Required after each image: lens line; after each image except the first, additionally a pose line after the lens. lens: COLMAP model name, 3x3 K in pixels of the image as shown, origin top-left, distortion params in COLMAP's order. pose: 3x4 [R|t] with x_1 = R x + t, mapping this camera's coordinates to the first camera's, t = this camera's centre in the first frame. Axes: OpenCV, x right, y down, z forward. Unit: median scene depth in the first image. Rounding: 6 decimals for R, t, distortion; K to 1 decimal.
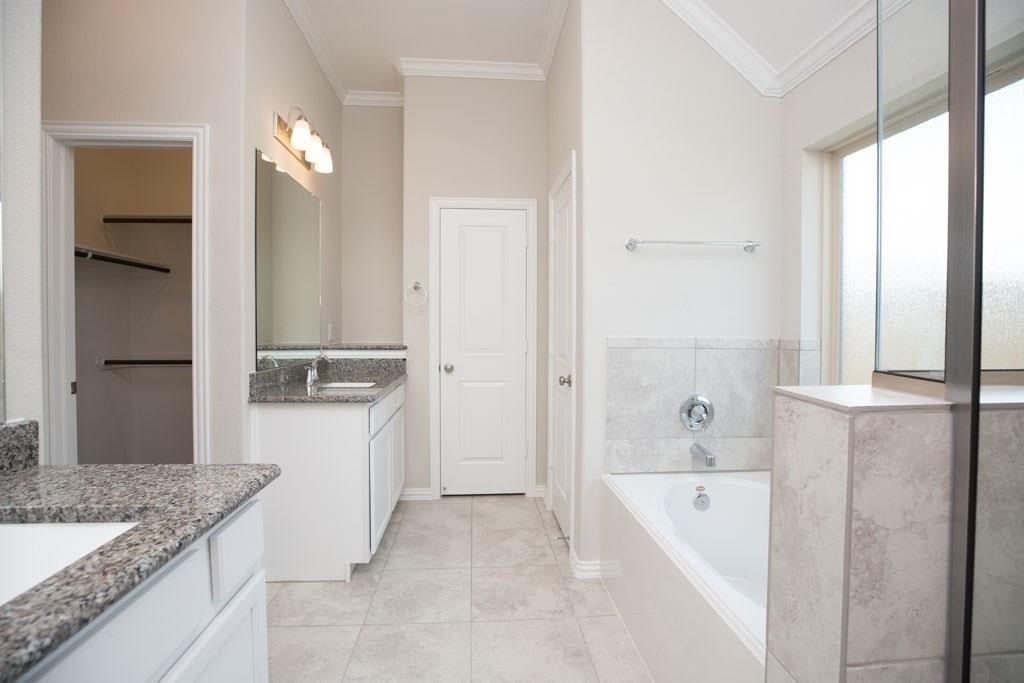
lens RADIAL K [[476.6, 0, 511.9], [0, 476.6, 336.6], [0, 0, 1]] dist [-0.044093, 0.012481]
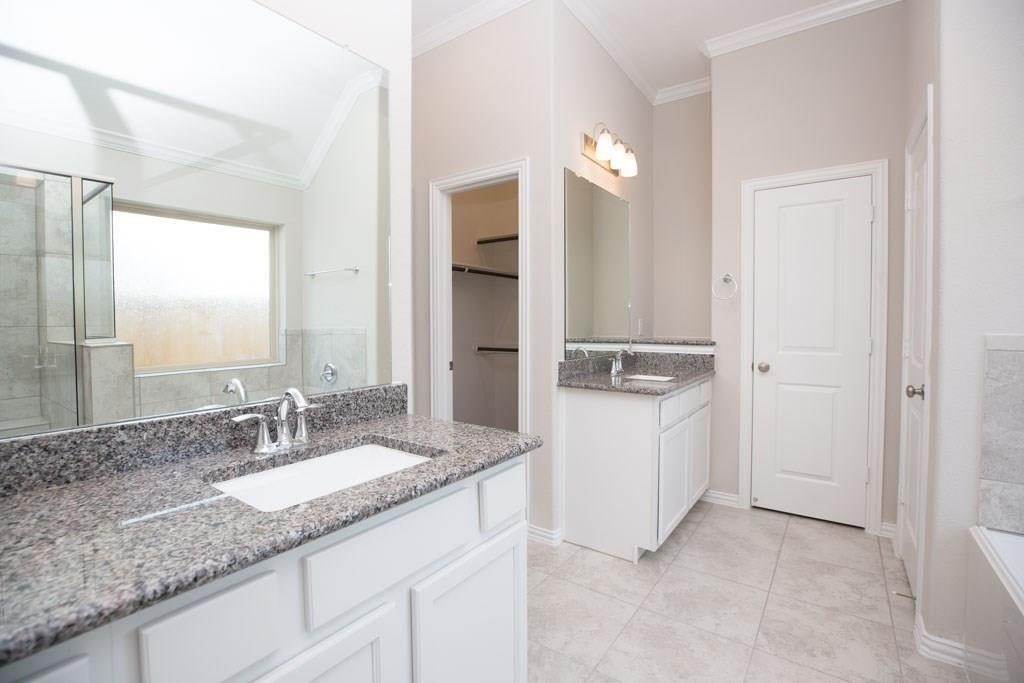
lens RADIAL K [[476.6, 0, 511.9], [0, 476.6, 336.6], [0, 0, 1]] dist [-0.044093, 0.012481]
pose [[0.760536, 0.016181, -0.649094, 0.108659], [-0.009963, 0.999863, 0.013251, 0.001340], [0.649219, -0.003611, 0.760593, 0.017534]]
